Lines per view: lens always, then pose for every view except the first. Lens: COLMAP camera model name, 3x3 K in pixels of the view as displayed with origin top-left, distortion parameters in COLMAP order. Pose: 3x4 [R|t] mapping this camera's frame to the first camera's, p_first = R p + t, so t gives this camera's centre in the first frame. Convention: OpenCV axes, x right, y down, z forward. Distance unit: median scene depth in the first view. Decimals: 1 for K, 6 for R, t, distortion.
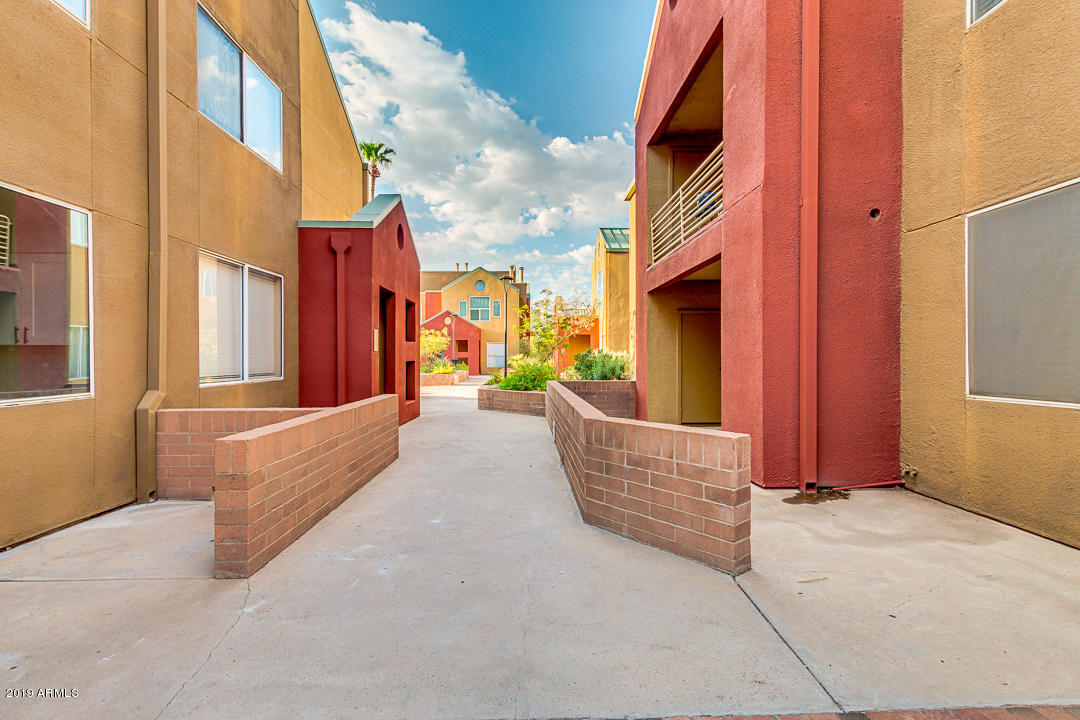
lens RADIAL K [[497.5, 0, 537.5], [0, 497.5, 359.0], [0, 0, 1]] dist [0.010079, -0.001454]
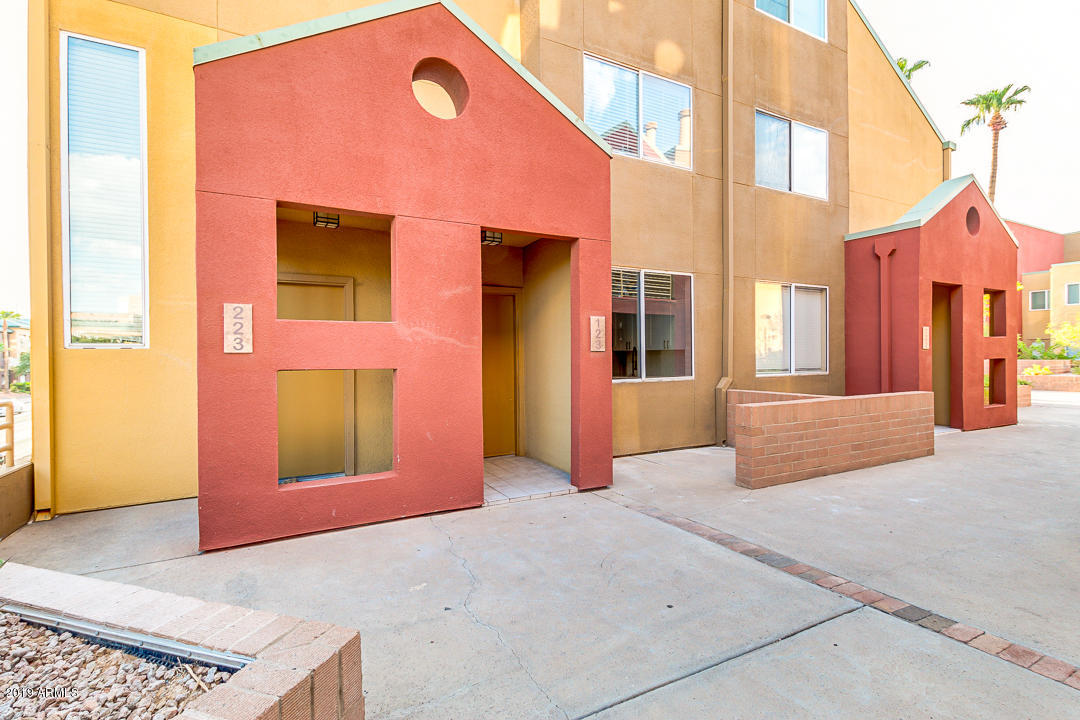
lens RADIAL K [[497.5, 0, 536.8], [0, 497.5, 356.9], [0, 0, 1]] dist [0.010079, -0.001454]
pose [[0.457879, 0.001791, -0.889013, 0.262444], [0.001901, 0.999994, 0.002994, -0.004812], [0.889012, -0.003060, 0.457873, -0.183582]]
